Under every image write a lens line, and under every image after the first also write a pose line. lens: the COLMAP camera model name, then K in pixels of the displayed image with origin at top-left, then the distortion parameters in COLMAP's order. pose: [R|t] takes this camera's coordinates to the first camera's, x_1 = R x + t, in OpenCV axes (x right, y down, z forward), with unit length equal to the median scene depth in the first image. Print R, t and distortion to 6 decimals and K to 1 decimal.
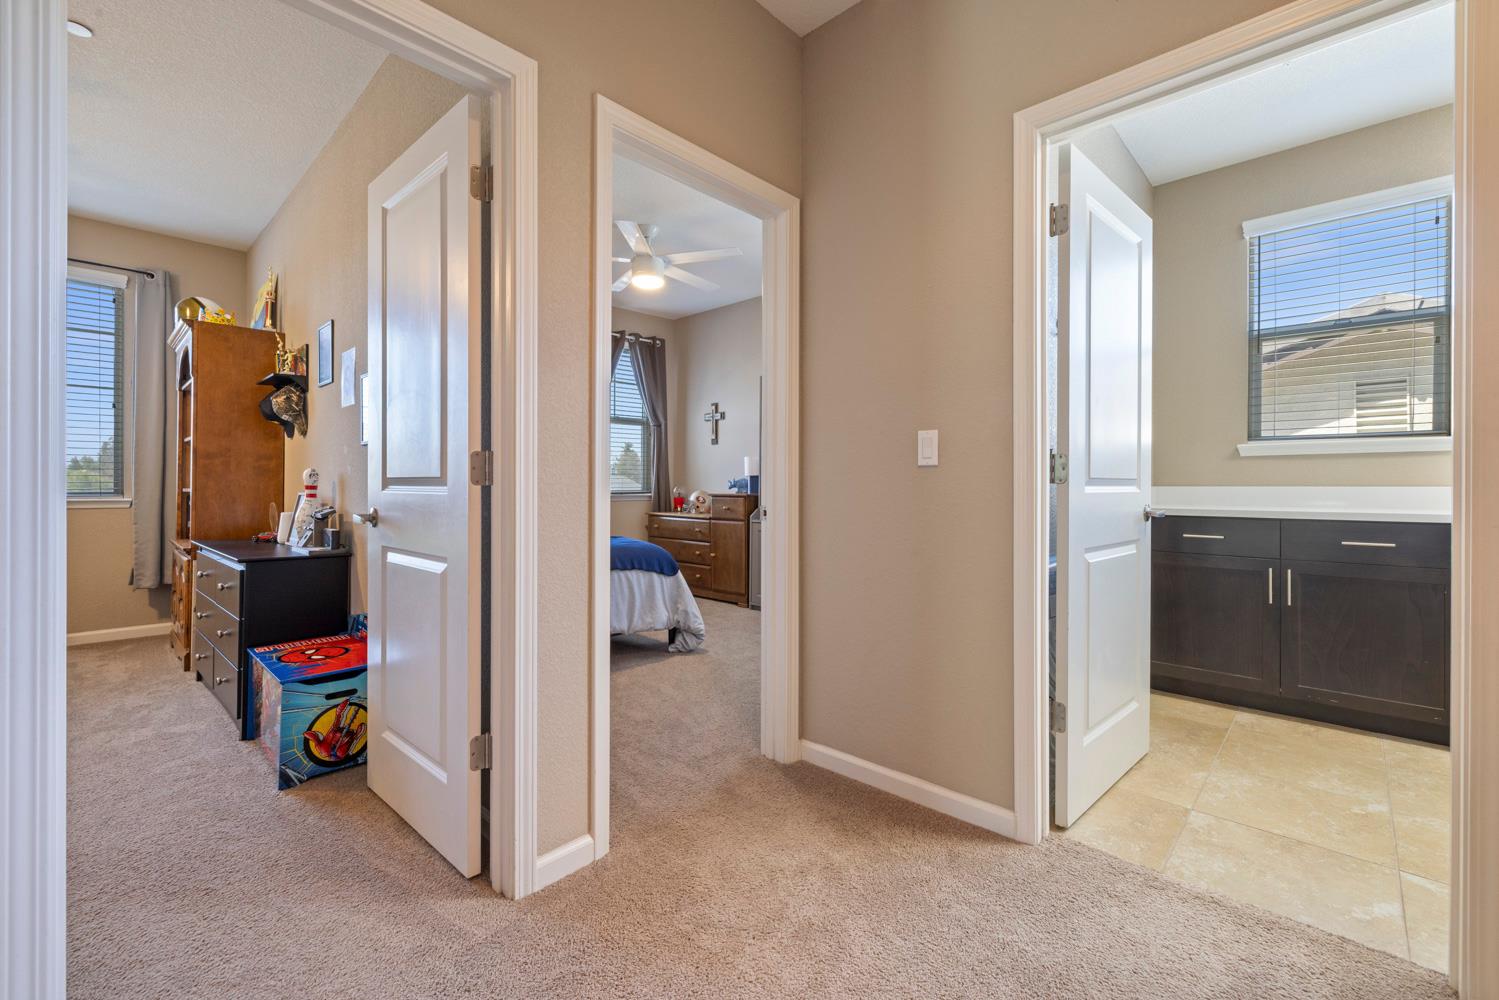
lens RADIAL K [[631.2, 0, 742.5], [0, 631.2, 484.6], [0, 0, 1]] dist [-0.000043, 0.000018]
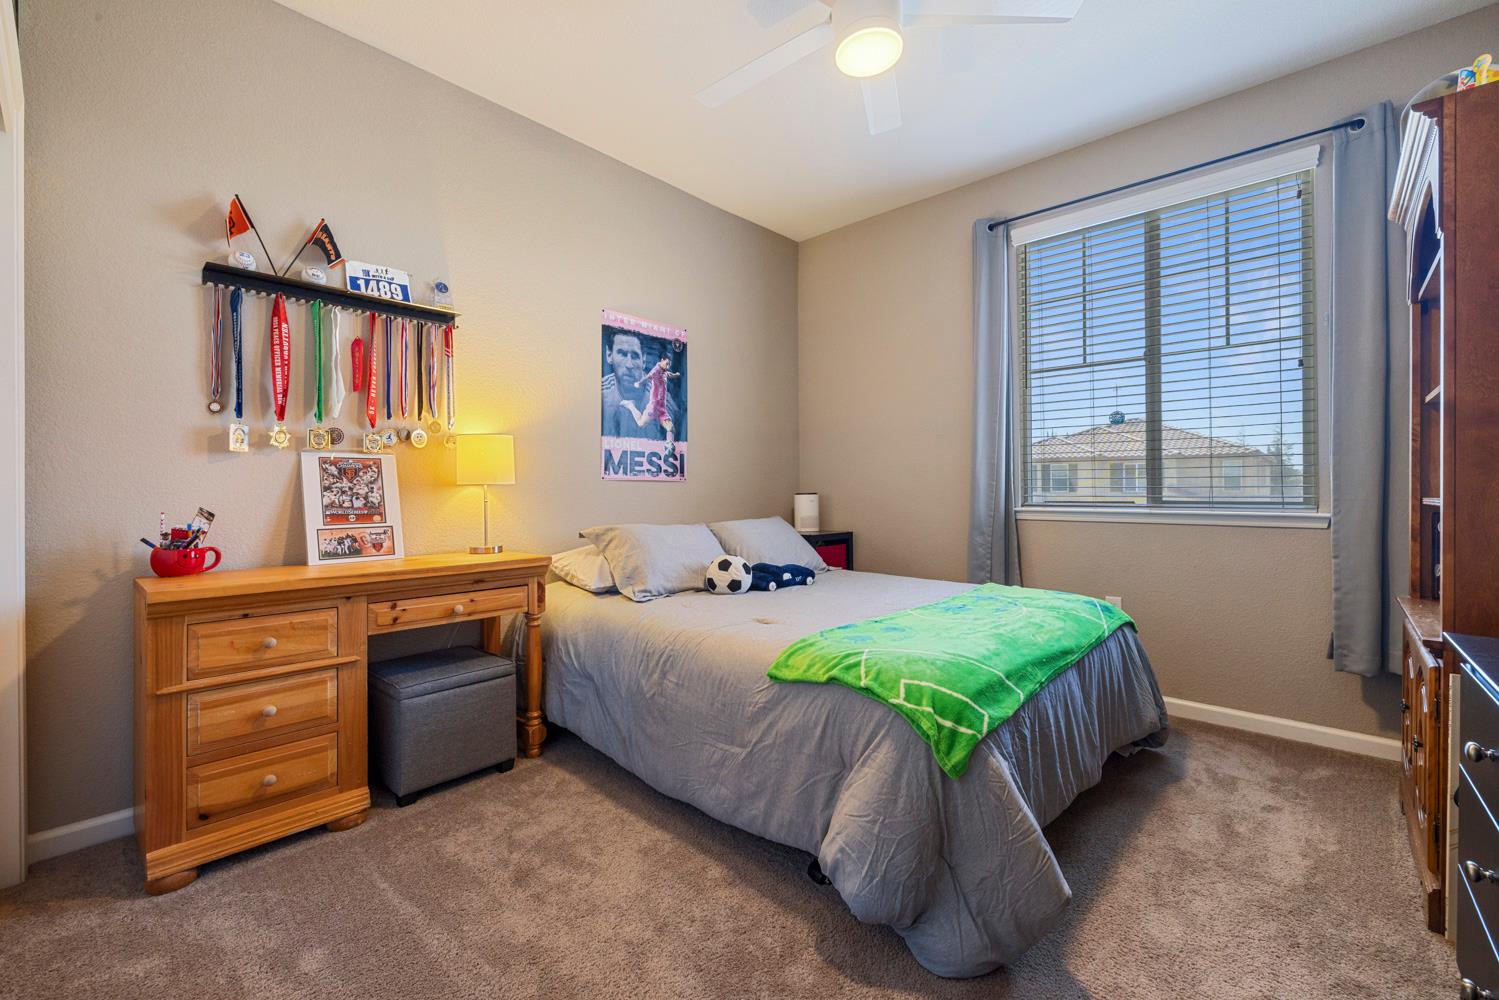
lens RADIAL K [[631.2, 0, 747.8], [0, 631.2, 491.4], [0, 0, 1]] dist [-0.000043, 0.000018]
pose [[0.020008, -0.004973, -0.999787, -0.434808], [0.006533, 0.999967, -0.004844, 0.000371], [0.999778, -0.006435, 0.020040, 0.497332]]
